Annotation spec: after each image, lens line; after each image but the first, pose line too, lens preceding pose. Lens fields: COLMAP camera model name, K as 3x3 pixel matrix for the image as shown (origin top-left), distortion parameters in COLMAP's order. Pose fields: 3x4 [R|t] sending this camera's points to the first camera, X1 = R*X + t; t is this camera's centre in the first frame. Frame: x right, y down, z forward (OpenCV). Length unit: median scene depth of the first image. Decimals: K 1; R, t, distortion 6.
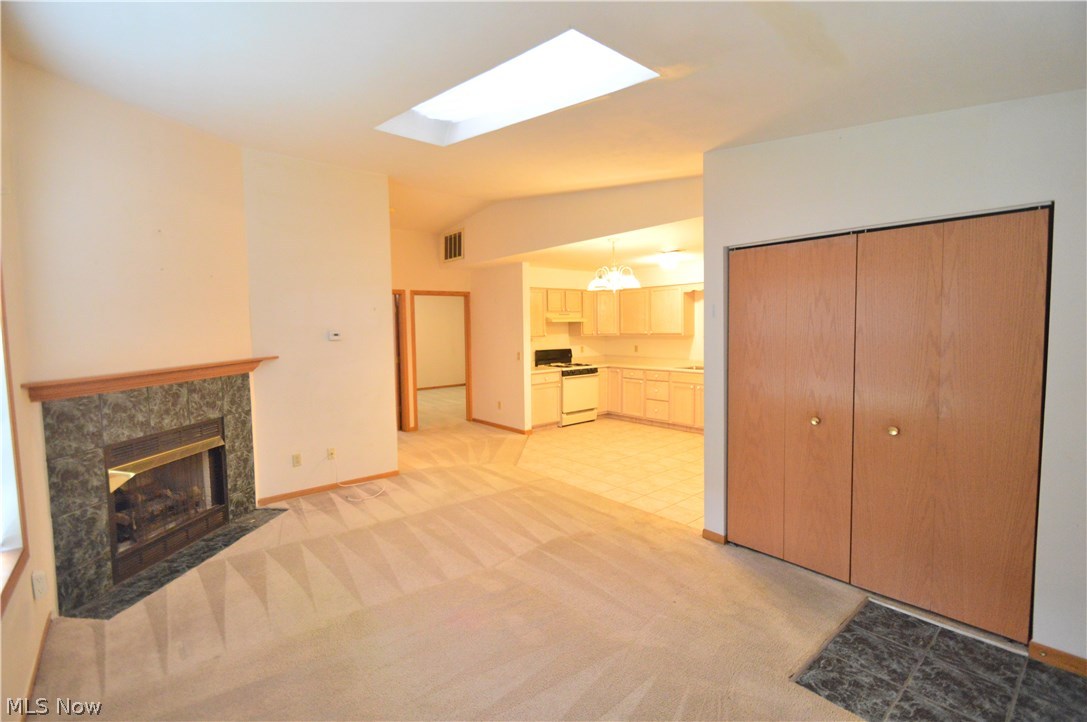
lens RADIAL K [[481.7, 0, 543.5], [0, 481.7, 358.7], [0, 0, 1]] dist [-0.002866, -0.001001]
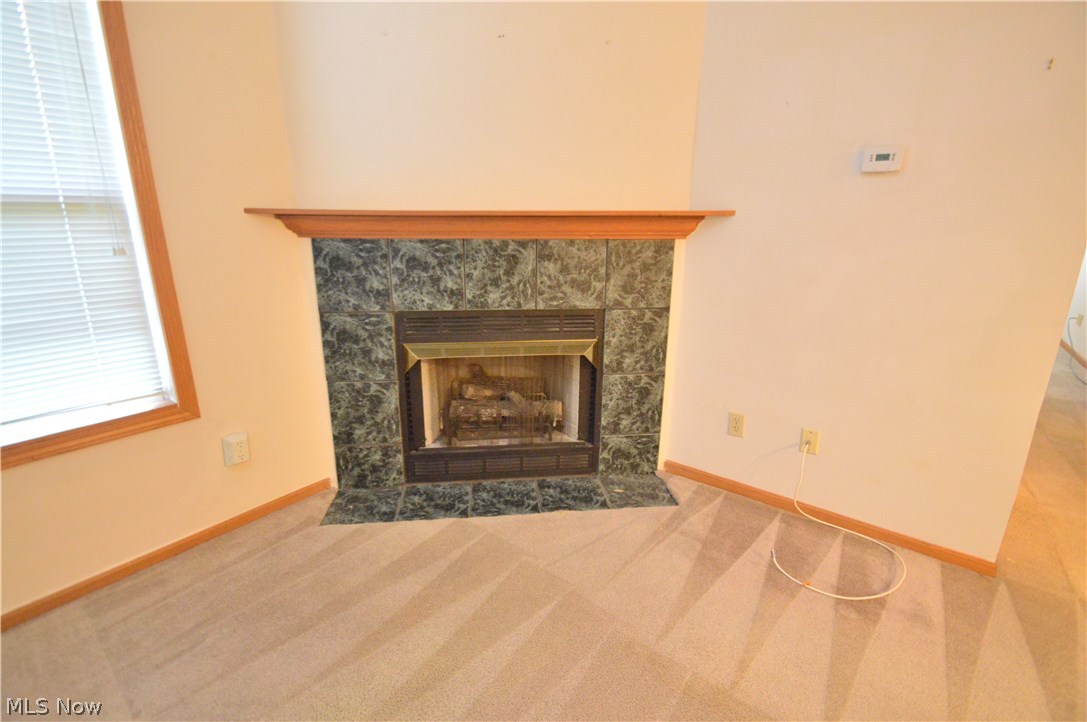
lens RADIAL K [[481.7, 0, 541.7], [0, 481.7, 353.0], [0, 0, 1]] dist [-0.002866, -0.001001]
pose [[0.200740, 0.276886, -0.939701, -0.125411], [-0.077367, 0.960711, 0.266550, 0.022773], [0.976585, 0.019195, 0.214275, 0.901383]]
